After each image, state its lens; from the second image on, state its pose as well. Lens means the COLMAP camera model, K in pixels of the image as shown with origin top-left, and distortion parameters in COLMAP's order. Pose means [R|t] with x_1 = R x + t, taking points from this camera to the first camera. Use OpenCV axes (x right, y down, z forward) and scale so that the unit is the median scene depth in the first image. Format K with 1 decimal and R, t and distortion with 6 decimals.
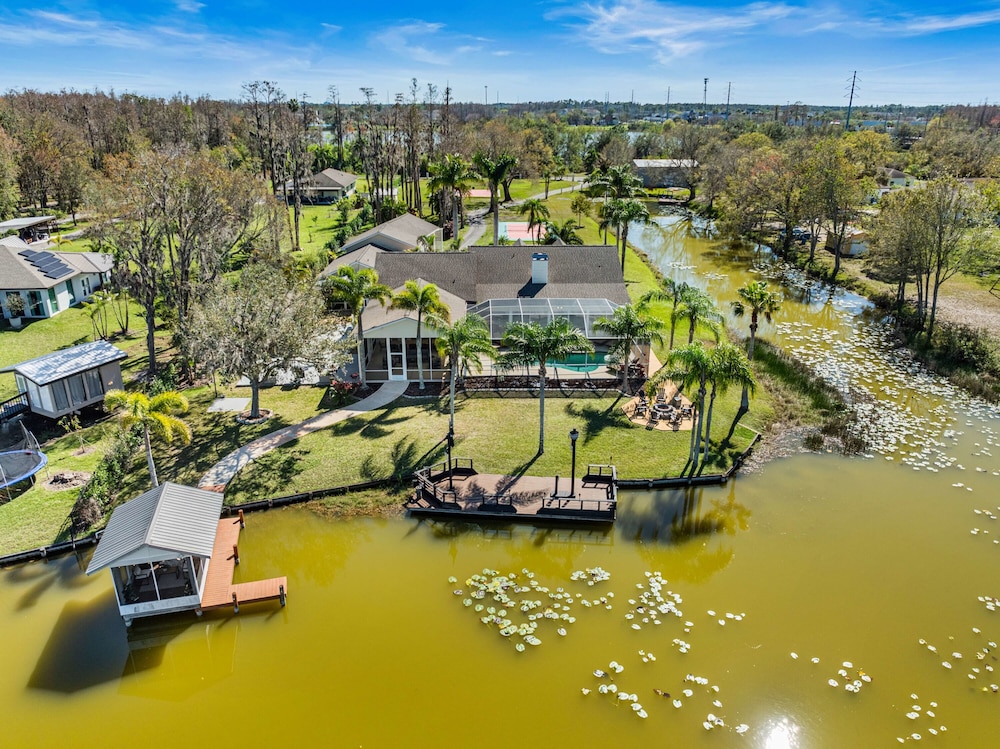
lens RADIAL K [[707.7, 0, 505.6], [0, 707.7, 373.8], [0, 0, 1]] dist [-0.043099, 0.006223]
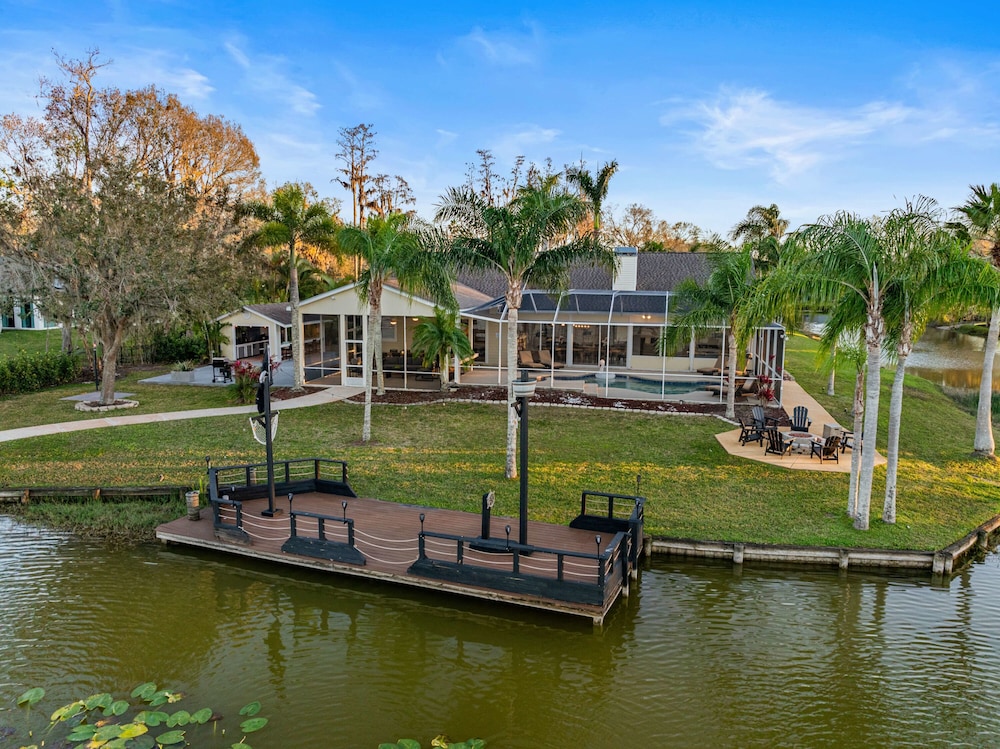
lens RADIAL K [[707.7, 0, 505.6], [0, 707.7, 373.8], [0, 0, 1]] dist [-0.043099, 0.006223]
pose [[0.966413, 0.041552, -0.253612, 0.156848], [-0.097712, 0.972139, -0.213067, 0.138483], [0.237693, 0.230692, 0.943548, 0.511146]]
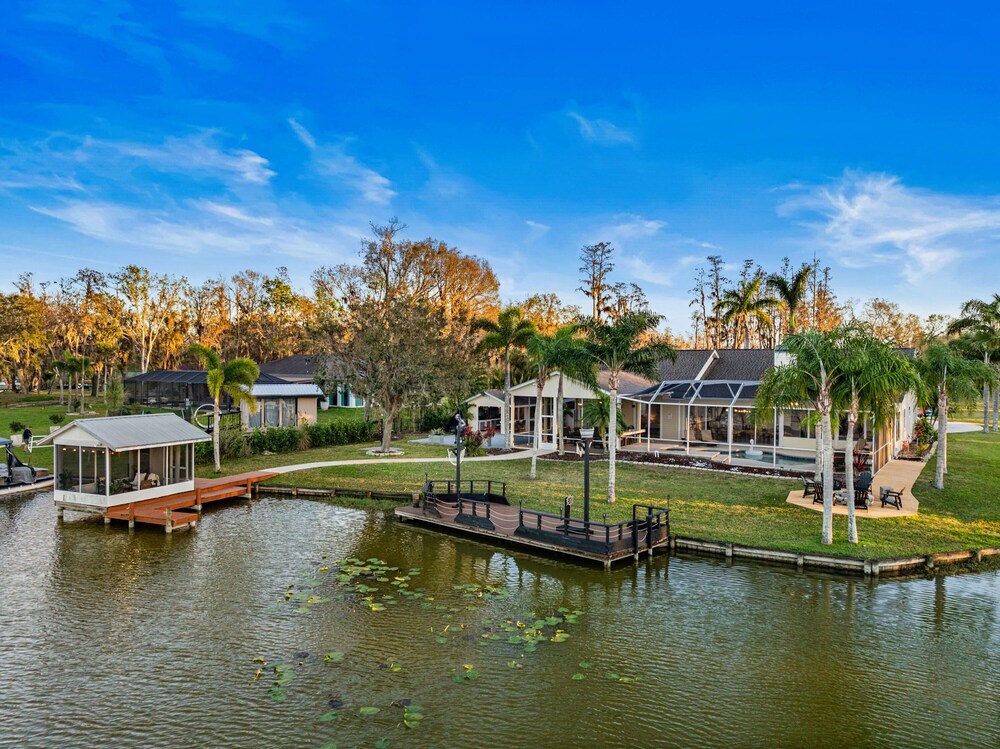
lens RADIAL K [[707.7, 0, 505.6], [0, 707.7, 373.8], [0, 0, 1]] dist [-0.043099, 0.006223]
pose [[0.800838, 0.009832, -0.598800, 0.369461], [-0.219843, 0.934886, -0.278670, 0.201433], [0.557070, 0.354812, 0.750854, 0.347849]]
